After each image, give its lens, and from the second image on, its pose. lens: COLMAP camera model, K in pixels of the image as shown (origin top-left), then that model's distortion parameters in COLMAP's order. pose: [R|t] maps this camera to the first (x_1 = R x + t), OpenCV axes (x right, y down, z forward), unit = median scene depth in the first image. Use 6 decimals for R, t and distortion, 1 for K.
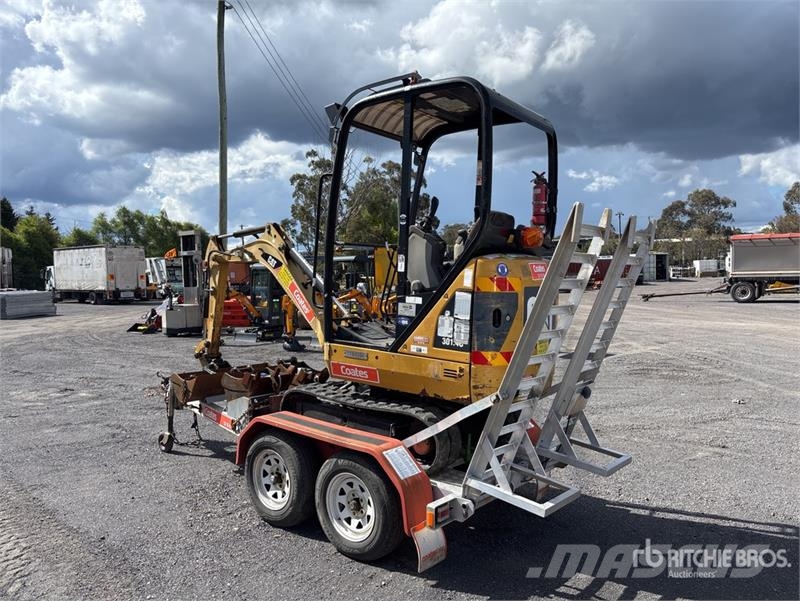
lens RADIAL K [[601.4, 0, 400.0], [0, 601.4, 300.5], [0, 0, 1]] dist [0.007450, 0.002101]
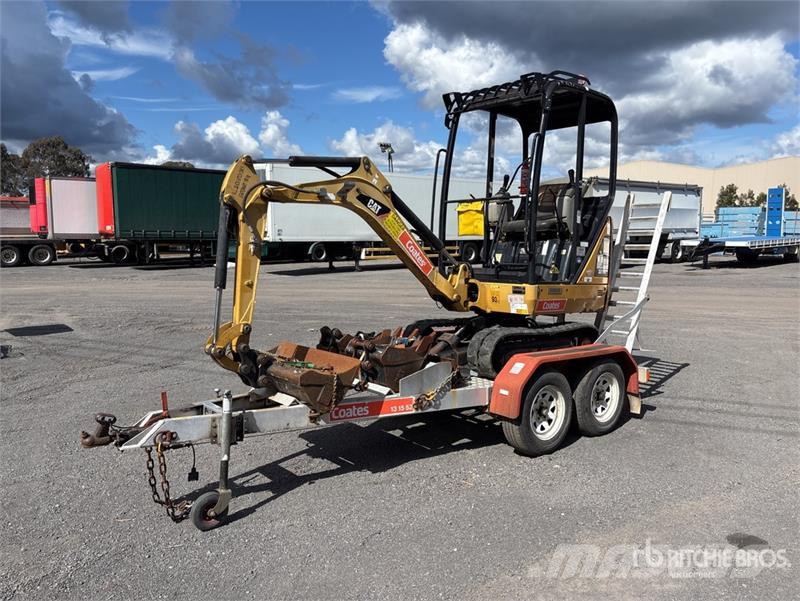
lens RADIAL K [[601.4, 0, 400.0], [0, 601.4, 300.5], [0, 0, 1]] dist [0.007450, 0.002101]
pose [[0.143184, -0.086654, 0.985895, -1.043234], [0.034562, 0.995990, 0.082522, -0.000609], [-0.989092, 0.022258, 0.145605, 0.828791]]
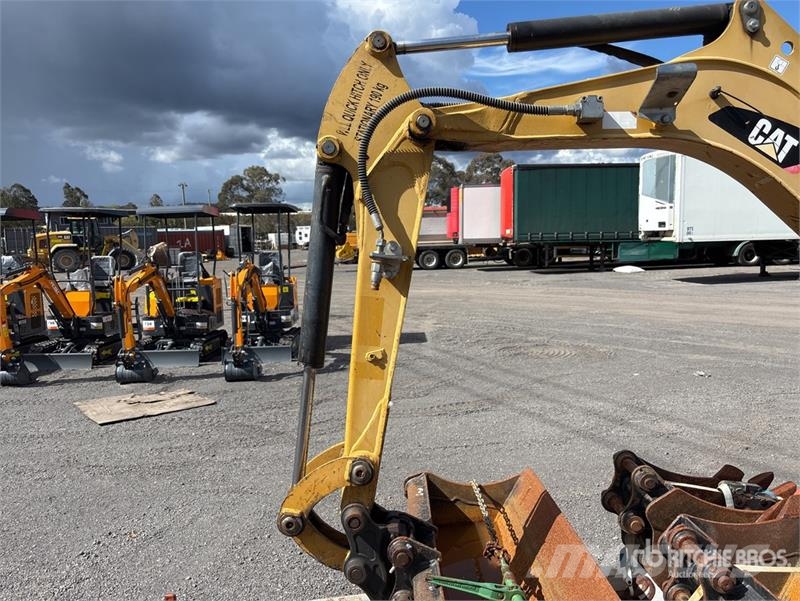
lens RADIAL K [[601.4, 0, 400.0], [0, 601.4, 300.5], [0, 0, 1]] dist [0.007450, 0.002101]
pose [[0.726230, -0.064823, 0.684388, -0.536656], [0.037077, 0.997789, 0.055163, -0.010037], [-0.686451, -0.014686, 0.727028, 0.896530]]
